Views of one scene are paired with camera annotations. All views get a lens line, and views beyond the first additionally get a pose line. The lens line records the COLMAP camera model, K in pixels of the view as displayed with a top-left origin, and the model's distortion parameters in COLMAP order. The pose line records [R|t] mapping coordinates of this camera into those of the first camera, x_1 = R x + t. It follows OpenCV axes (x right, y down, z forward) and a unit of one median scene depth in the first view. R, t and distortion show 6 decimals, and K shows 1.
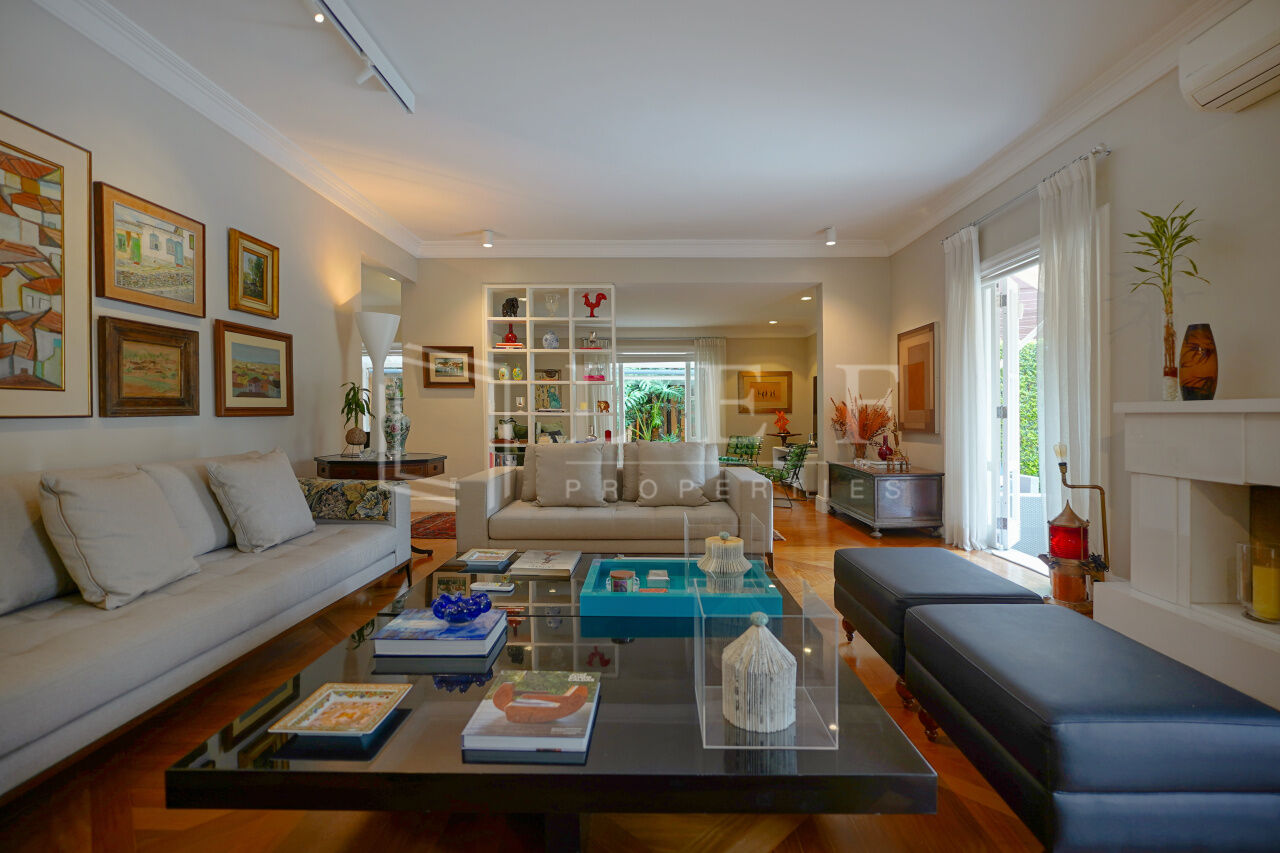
lens RADIAL K [[587.1, 0, 641.0], [0, 587.1, 429.1], [0, 0, 1]] dist [-0.019479, 0.007090]
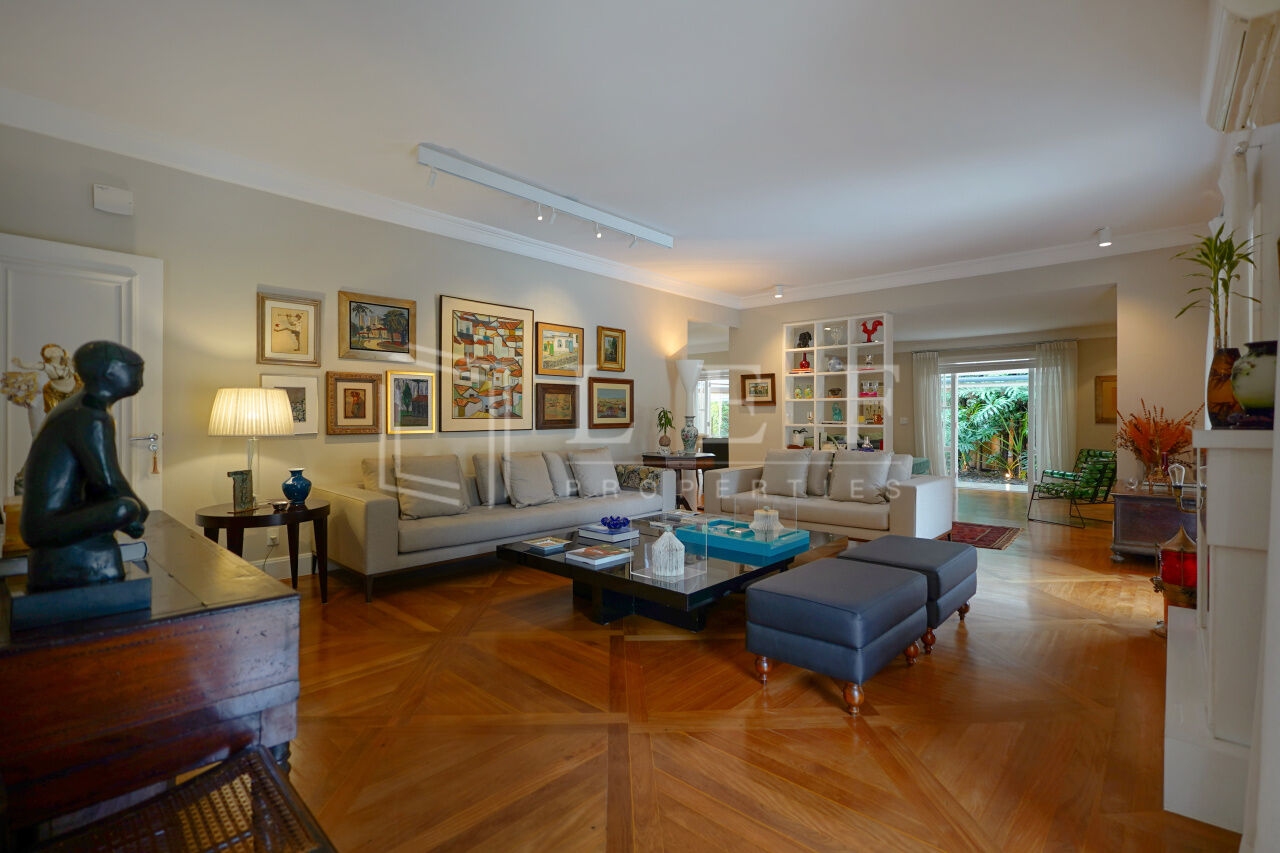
lens RADIAL K [[587.1, 0, 637.9], [0, 587.1, 423.3], [0, 0, 1]] dist [-0.019479, 0.007090]
pose [[0.749008, 0.002306, -0.662557, 0.617476], [-0.014045, 0.999824, -0.012398, -0.017397], [0.662412, 0.018592, 0.748909, -0.299856]]
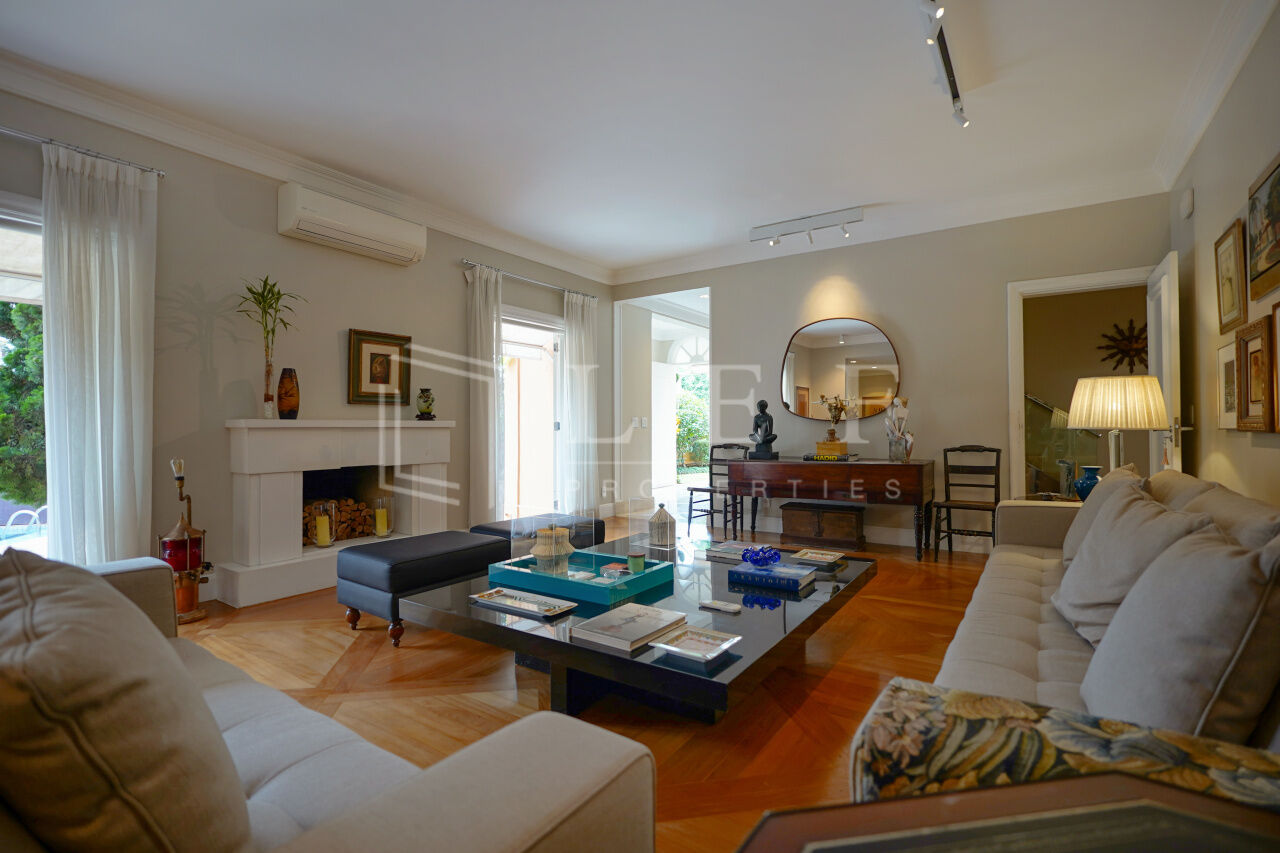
lens RADIAL K [[587.1, 0, 639.7], [0, 587.1, 426.6], [0, 0, 1]] dist [-0.019479, 0.007090]
pose [[-0.838051, 0.003769, 0.545579, -0.454831], [0.016500, 0.999694, 0.018439, -0.032186], [-0.545343, 0.024455, -0.837856, 1.308149]]
